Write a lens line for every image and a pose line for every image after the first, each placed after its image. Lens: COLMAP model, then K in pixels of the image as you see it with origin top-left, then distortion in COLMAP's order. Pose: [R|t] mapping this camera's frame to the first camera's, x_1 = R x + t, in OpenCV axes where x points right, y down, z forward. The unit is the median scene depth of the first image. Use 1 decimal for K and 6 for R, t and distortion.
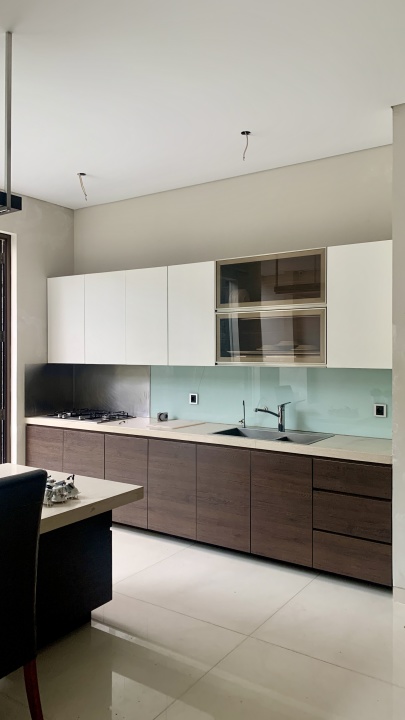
lens RADIAL K [[546.4, 0, 205.6], [0, 546.4, 355.3], [0, 0, 1]] dist [0.045782, -0.010983]
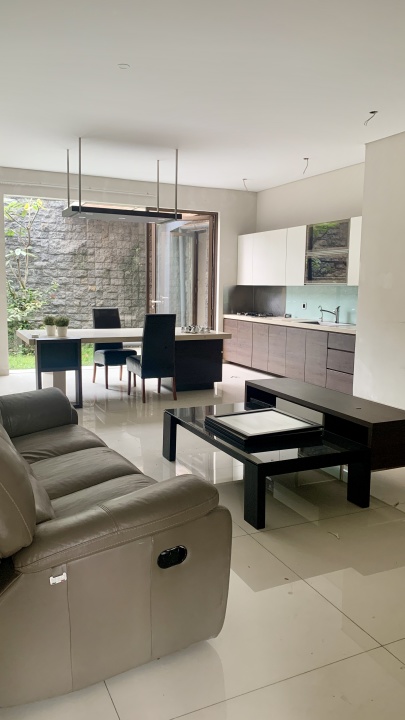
lens RADIAL K [[546.4, 0, 202.1], [0, 546.4, 361.7], [0, 0, 1]] dist [0.045782, -0.010983]
pose [[0.853375, 0.075995, -0.515729, 0.677298], [-0.005276, 0.990525, 0.137229, 0.022413], [0.521271, -0.114387, 0.845690, -0.723791]]
